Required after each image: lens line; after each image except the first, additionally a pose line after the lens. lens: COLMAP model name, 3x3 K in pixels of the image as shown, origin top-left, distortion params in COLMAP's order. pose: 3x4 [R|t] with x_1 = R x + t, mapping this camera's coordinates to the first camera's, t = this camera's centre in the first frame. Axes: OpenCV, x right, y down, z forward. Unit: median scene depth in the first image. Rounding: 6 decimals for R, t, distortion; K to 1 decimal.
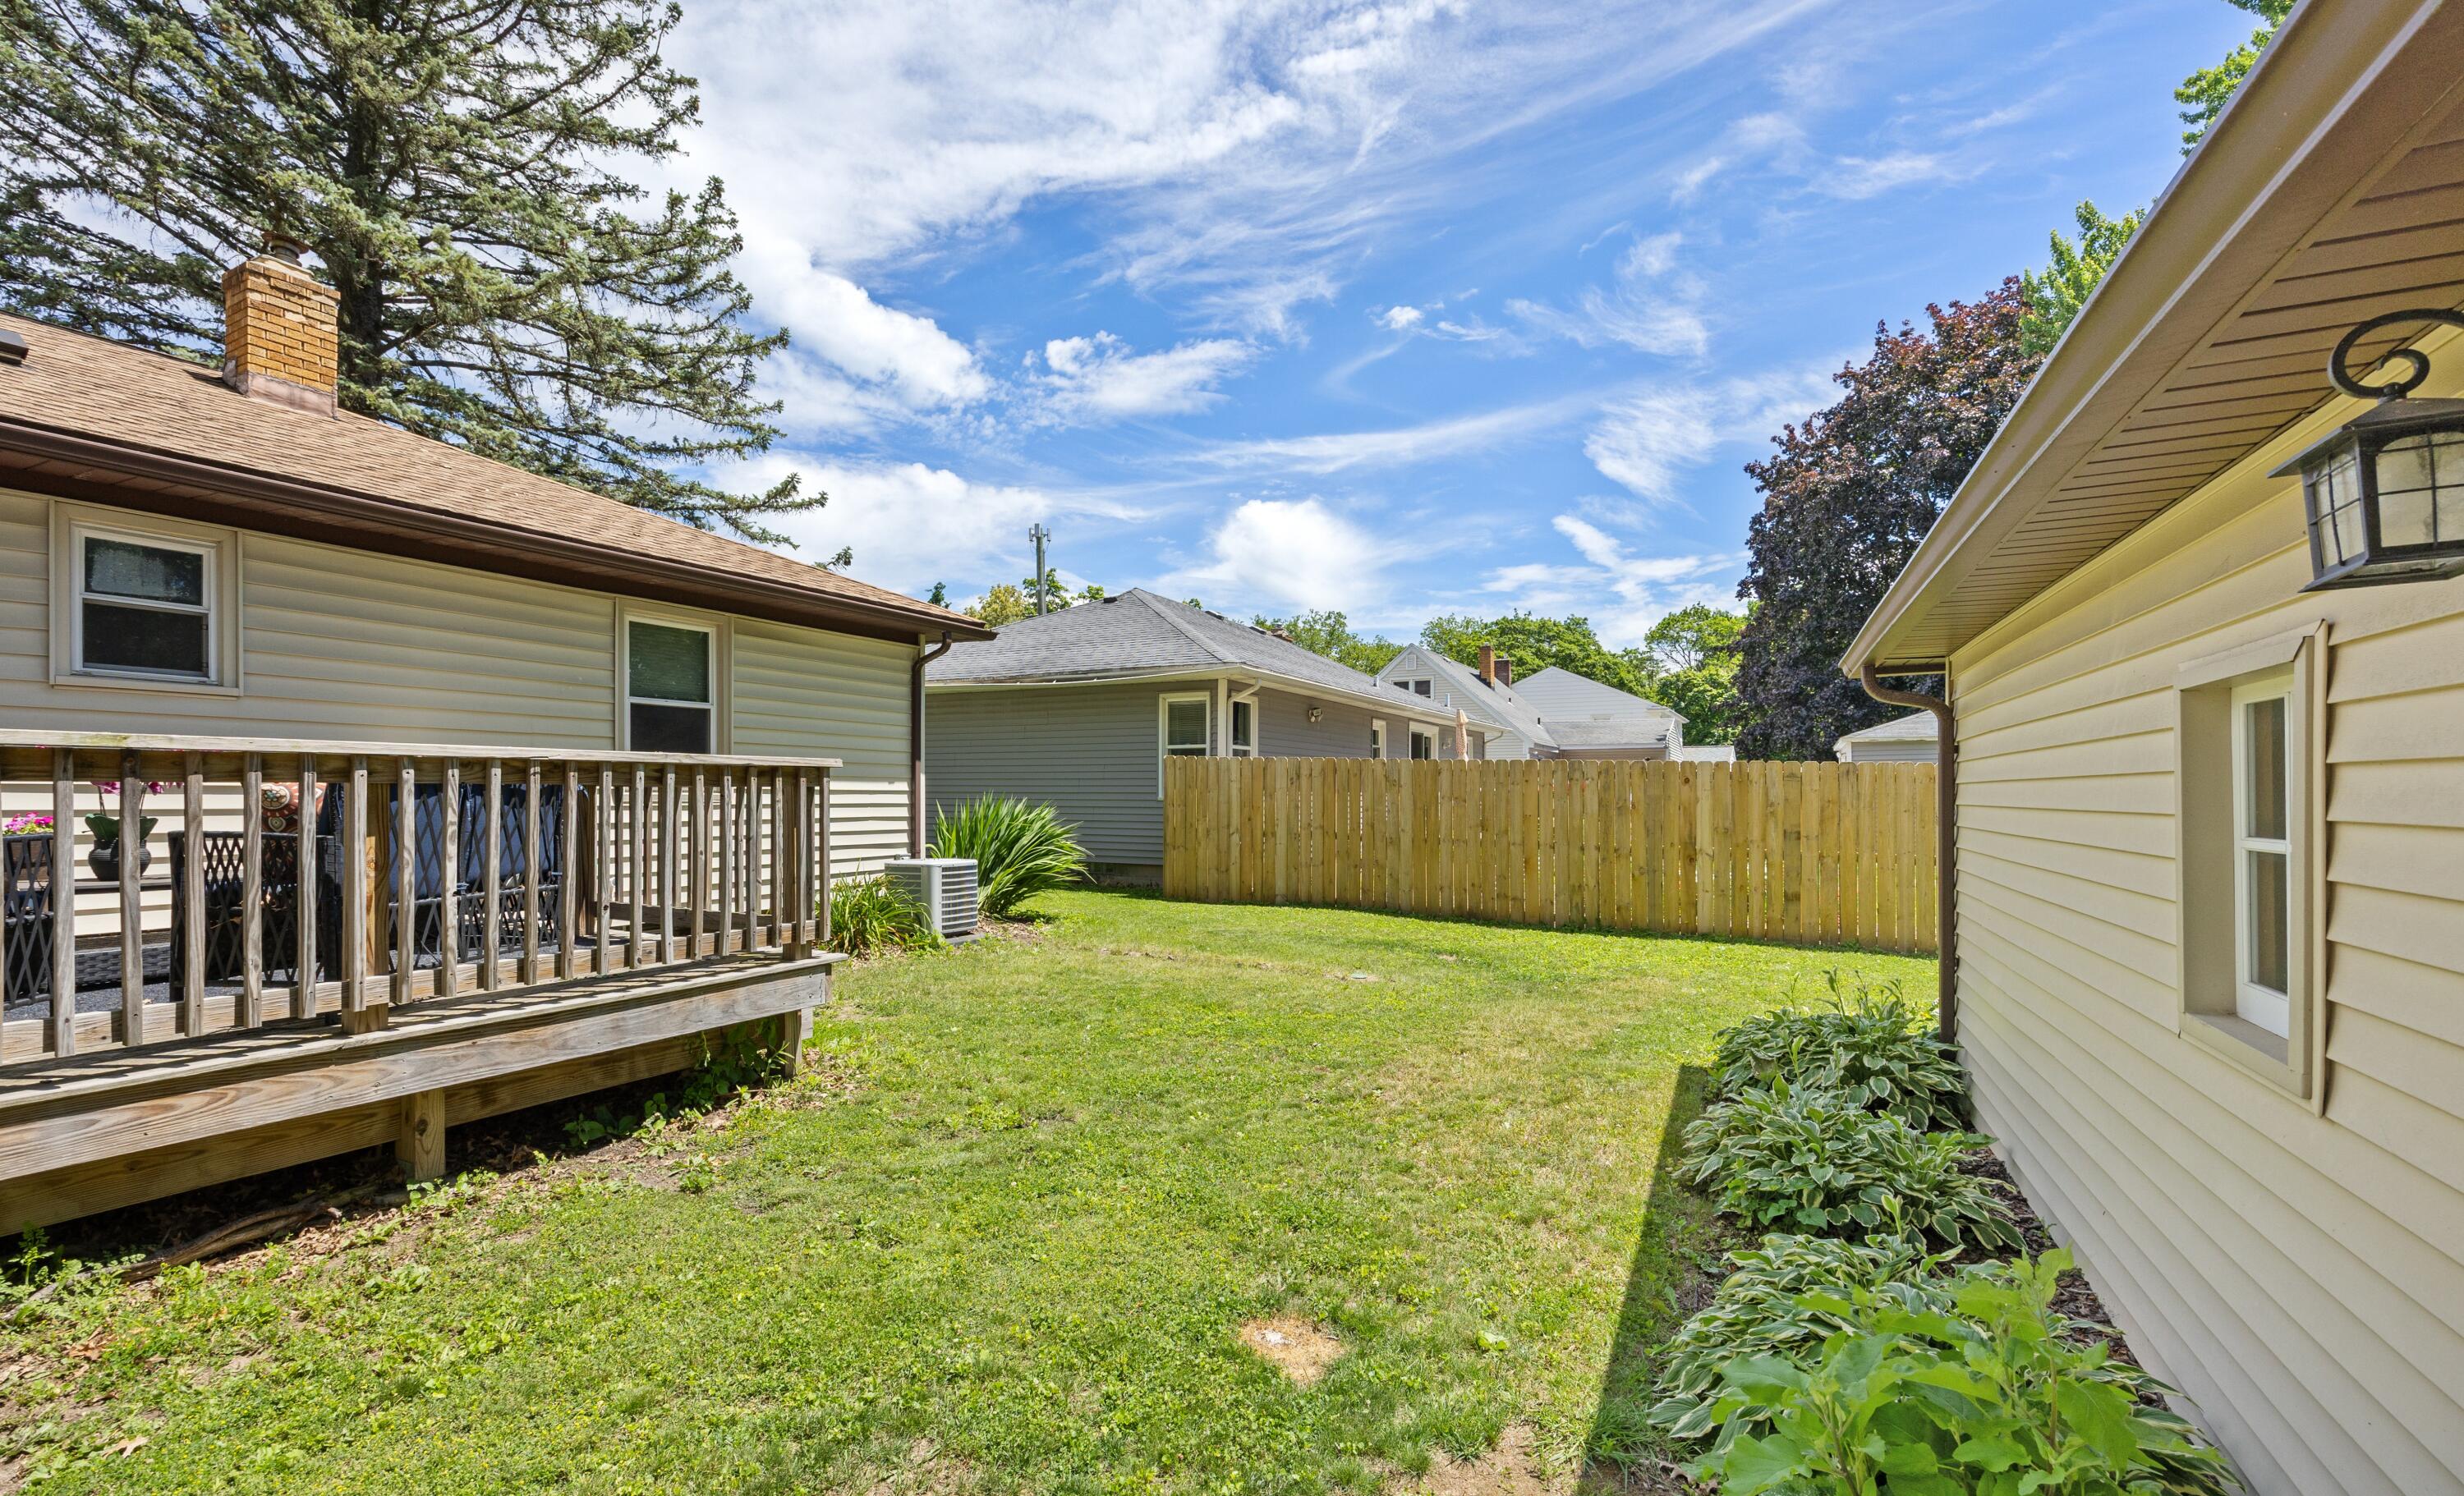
lens RADIAL K [[1039.1, 0, 1249.5], [0, 1039.1, 795.3], [0, 0, 1]] dist [0.000512, -0.001046]
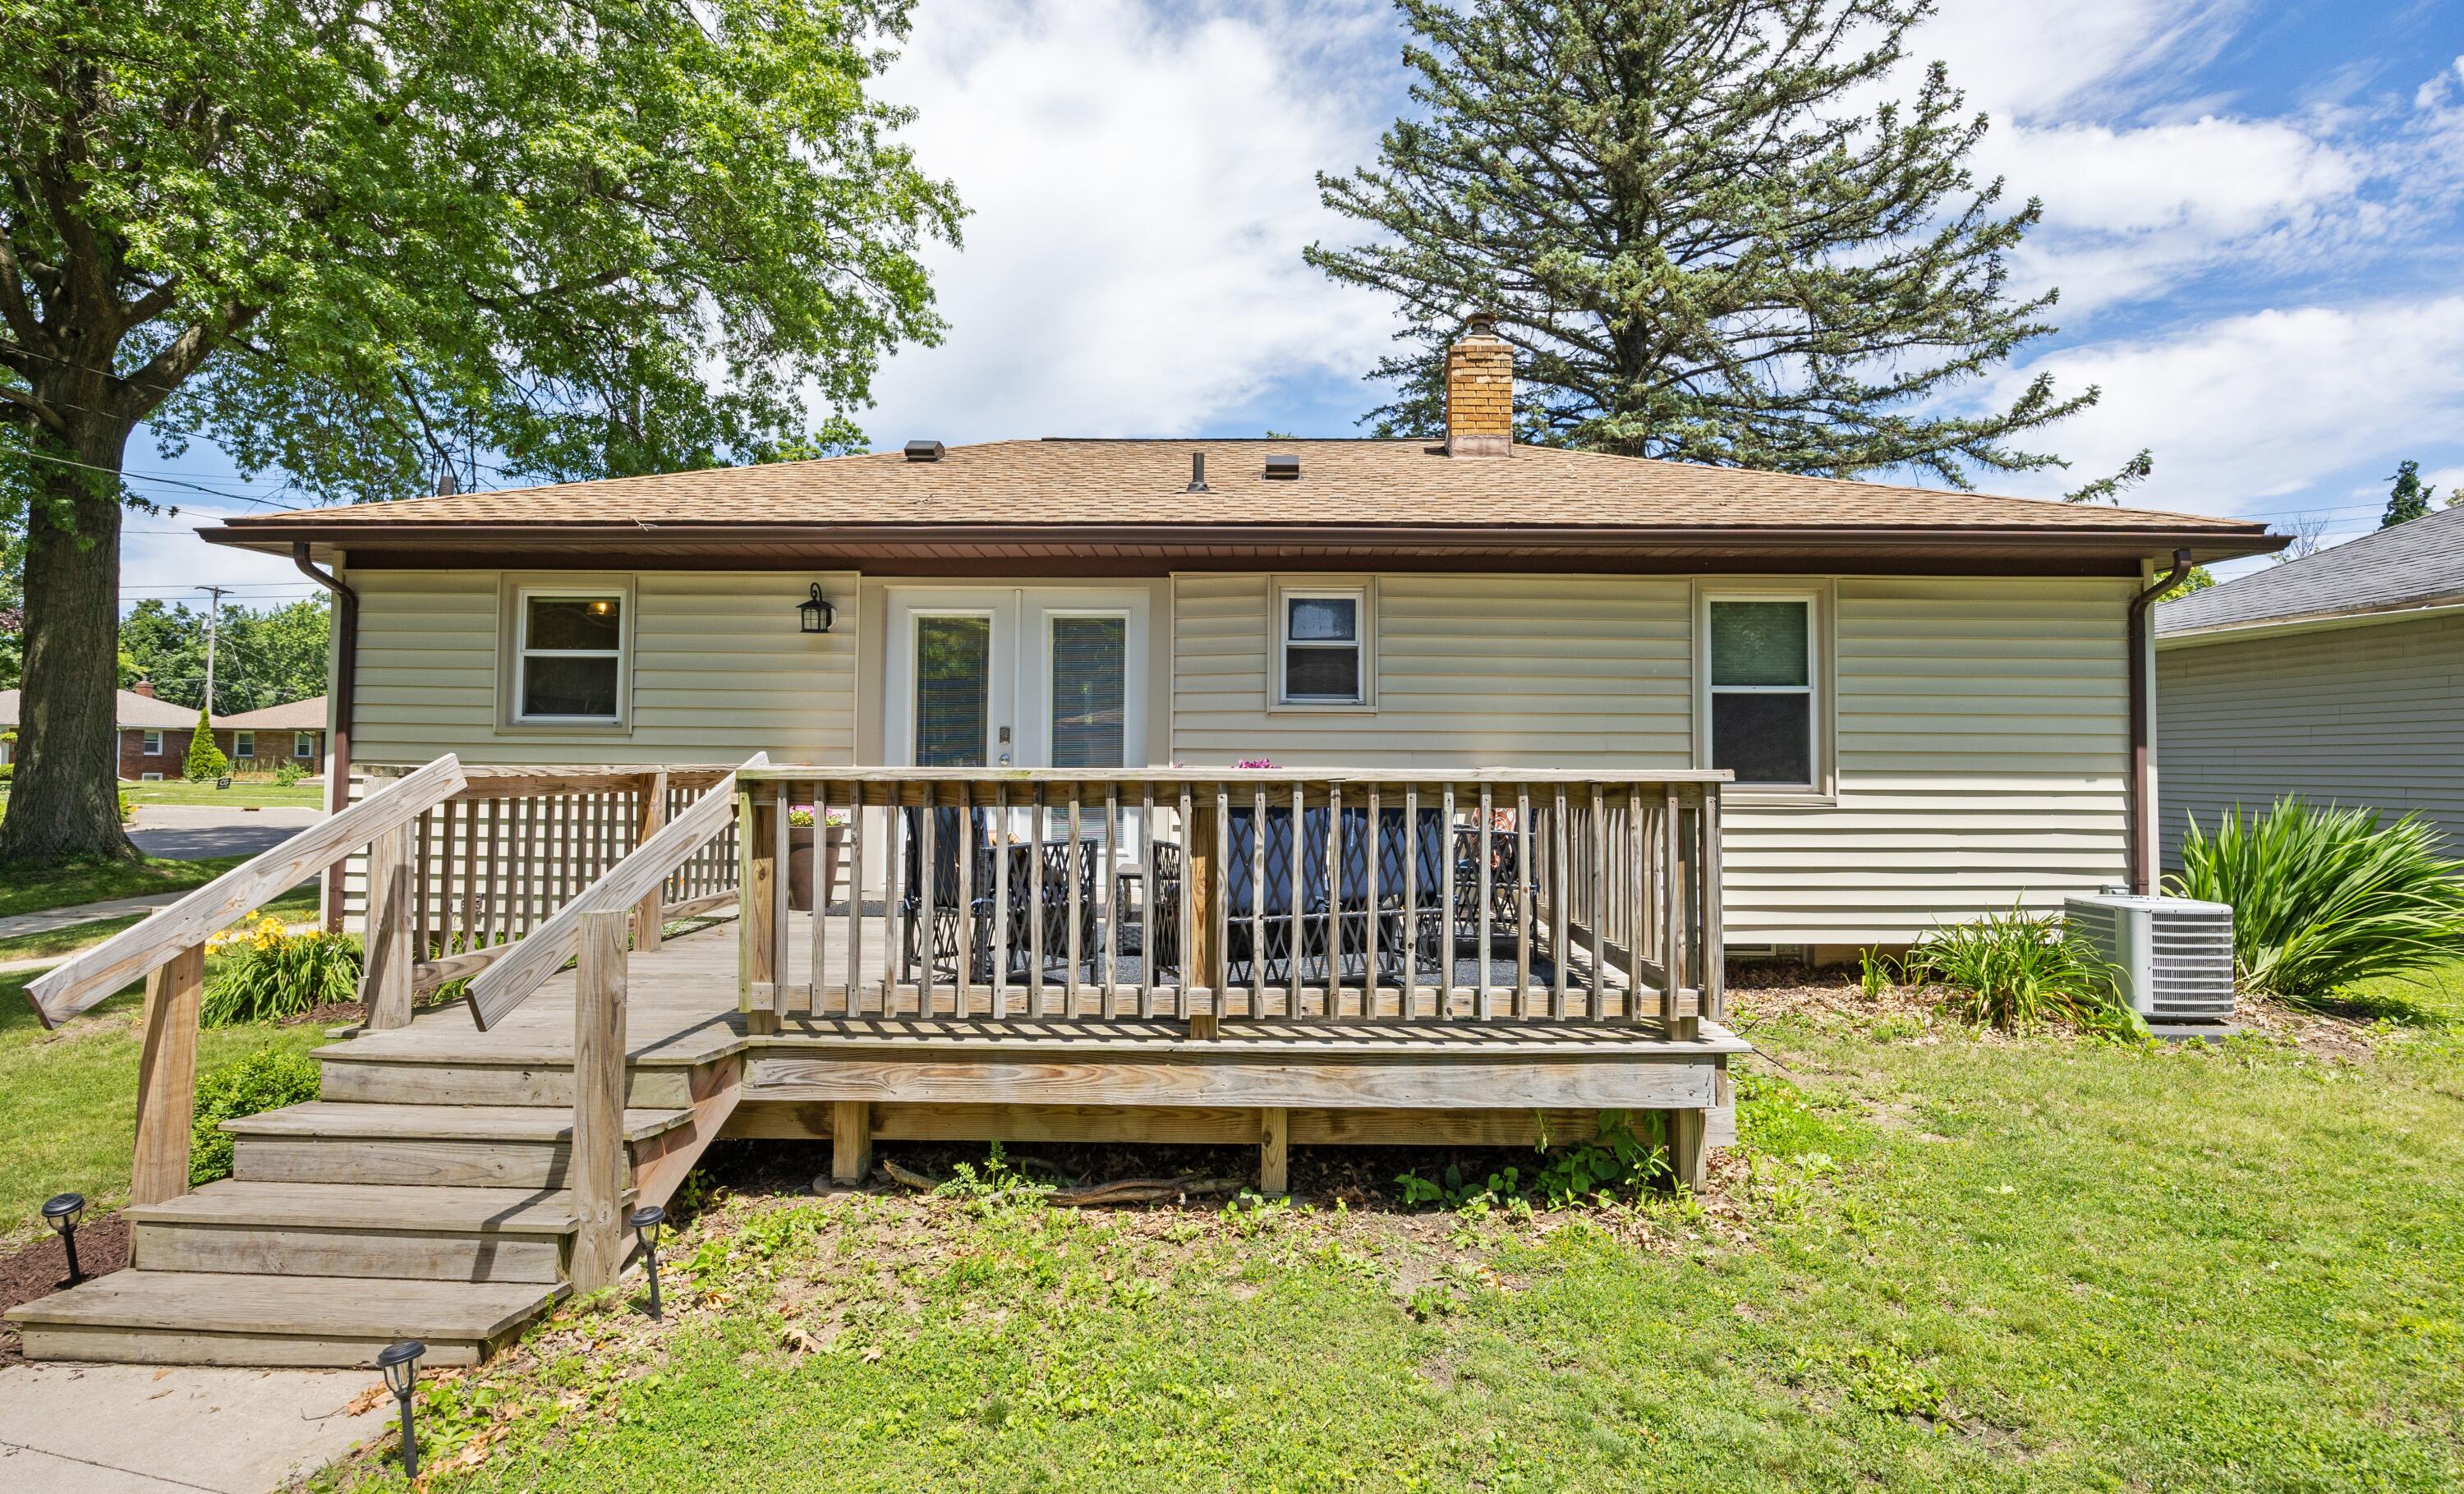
lens RADIAL K [[1141.2, 0, 1257.9], [0, 1141.2, 729.2], [0, 0, 1]] dist [-0.019614, -0.000101]
pose [[0.450717, -0.031114, -0.892125, 0.070496], [-0.004638, 0.999297, -0.037195, -0.014242], [0.892655, 0.020902, 0.450256, 0.152806]]
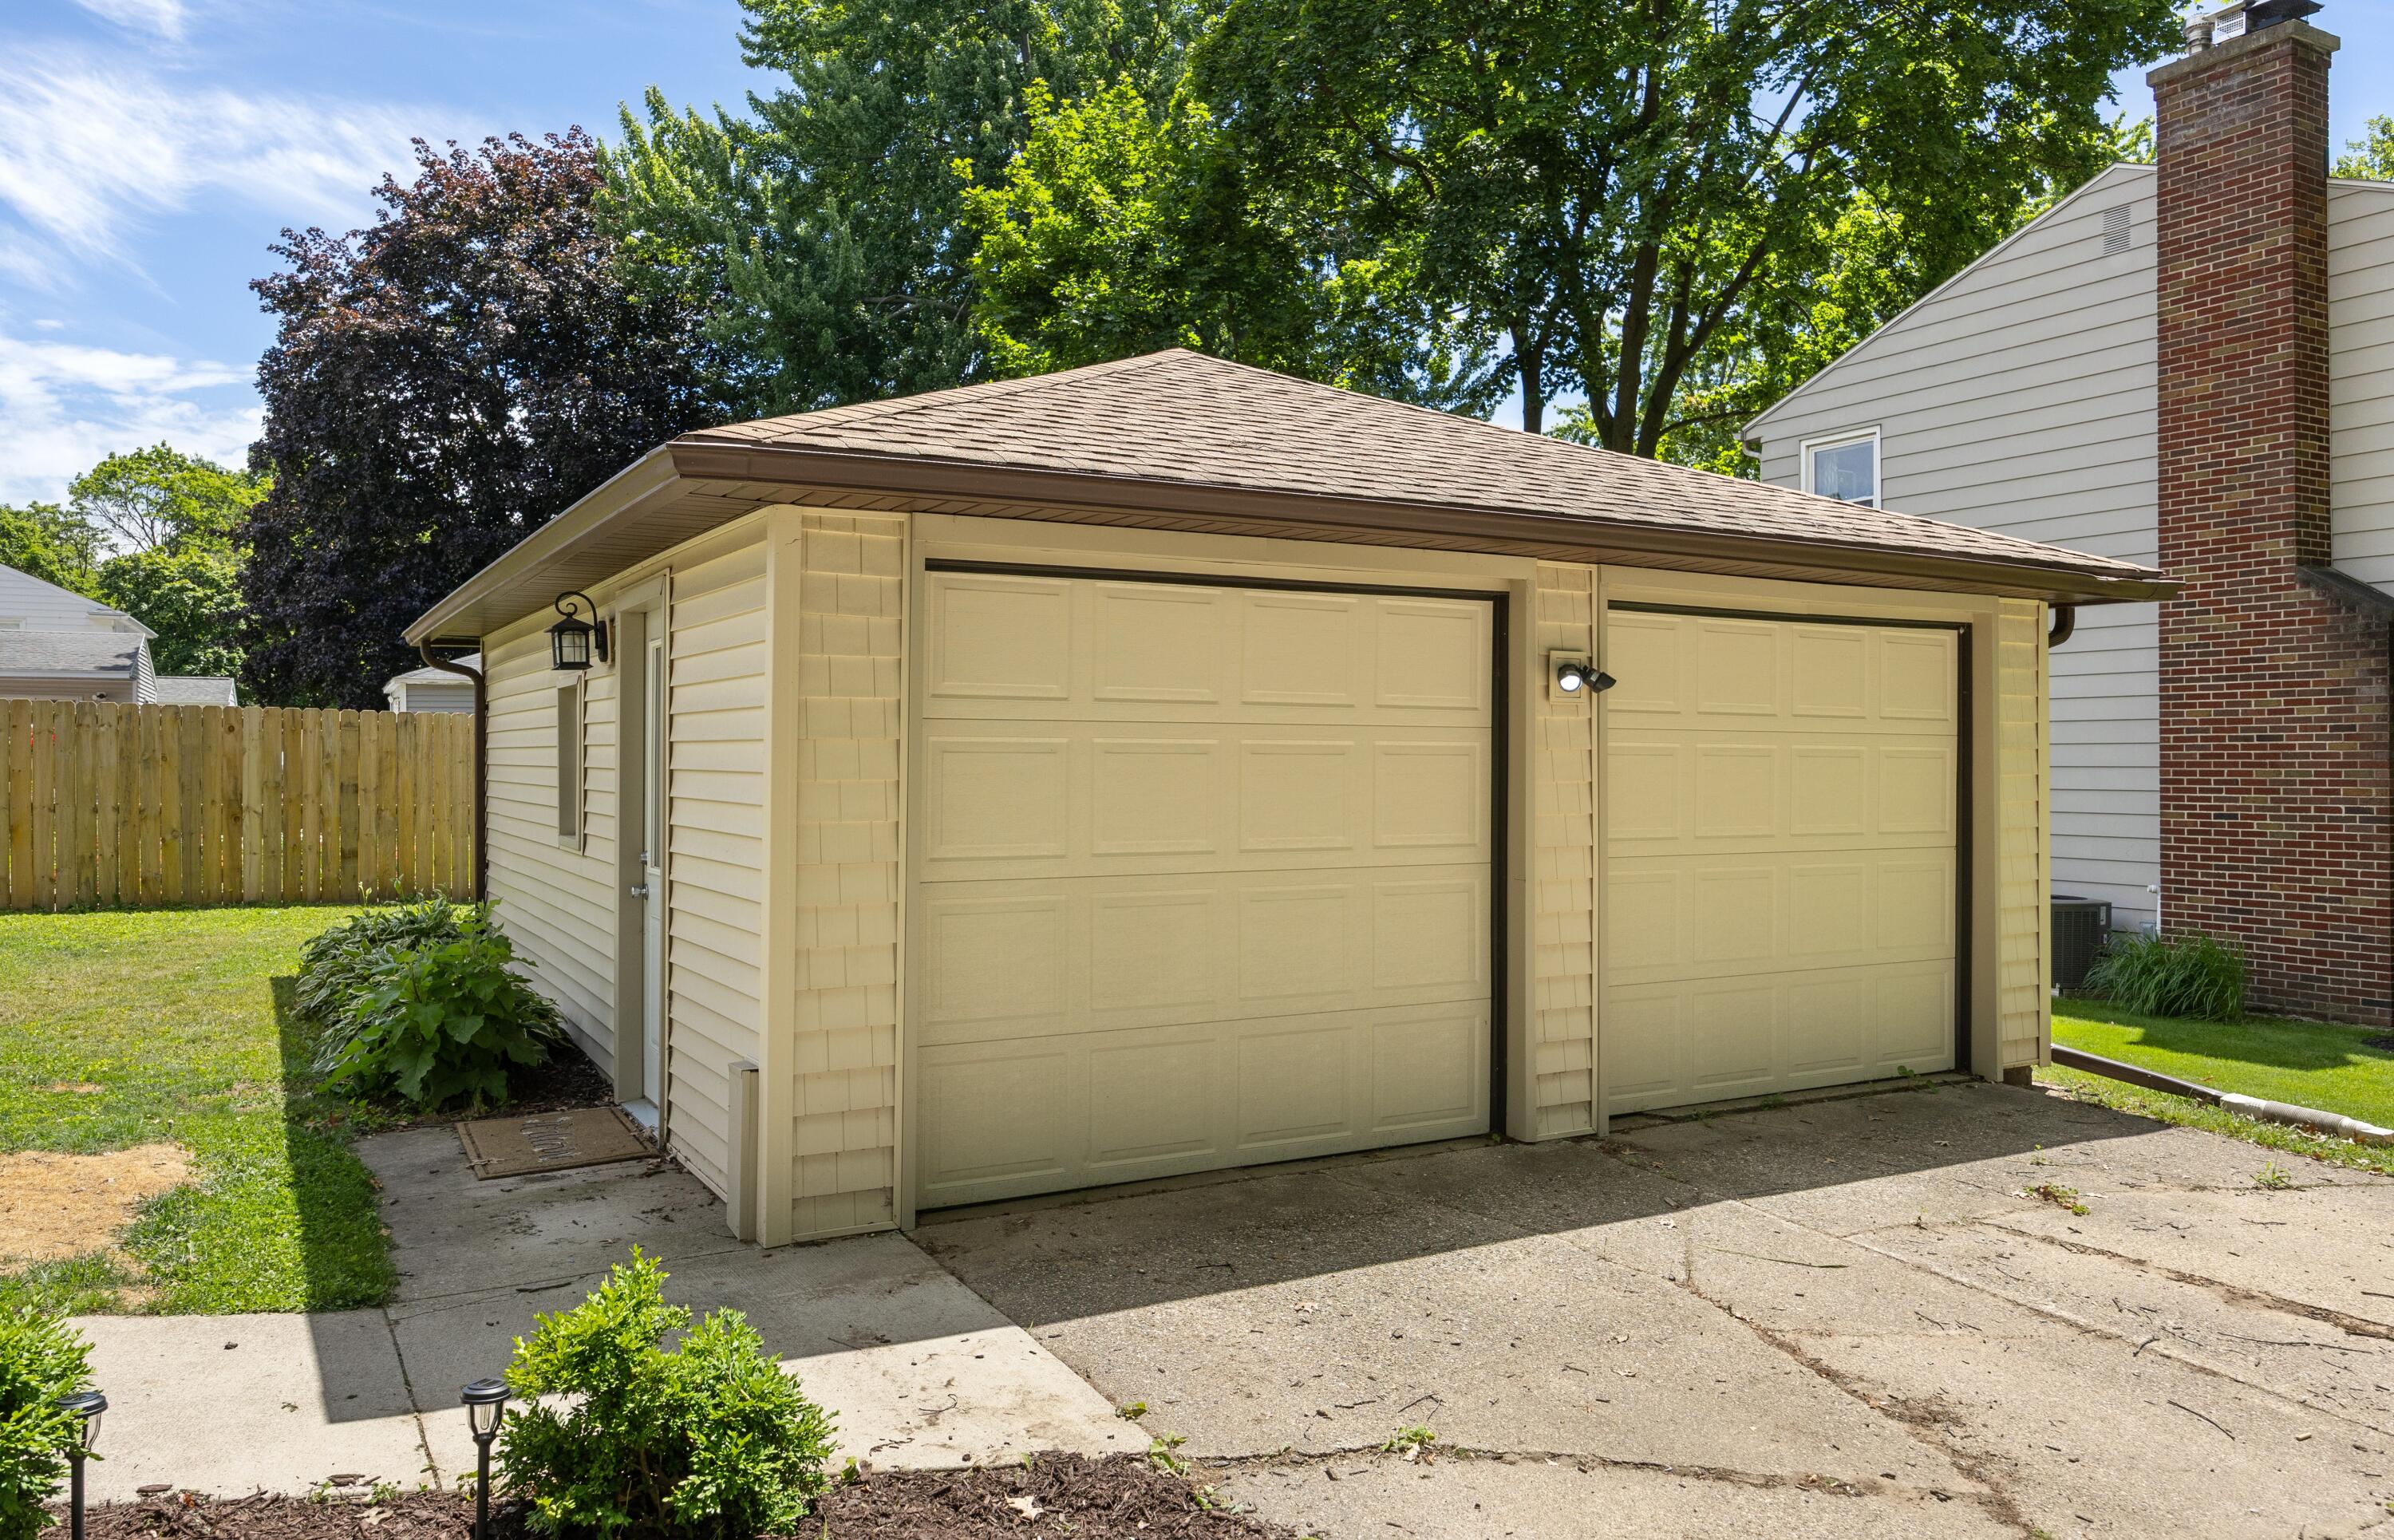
lens RADIAL K [[1736.2, 0, 1205.5], [0, 1736.2, 764.3], [0, 0, 1]] dist [0.007473, 0.000959]
pose [[0.575531, -0.003629, 0.817772, -0.314460], [0.000364, 0.999991, 0.004181, 0.010305], [-0.817780, -0.002109, 0.575527, -0.531416]]
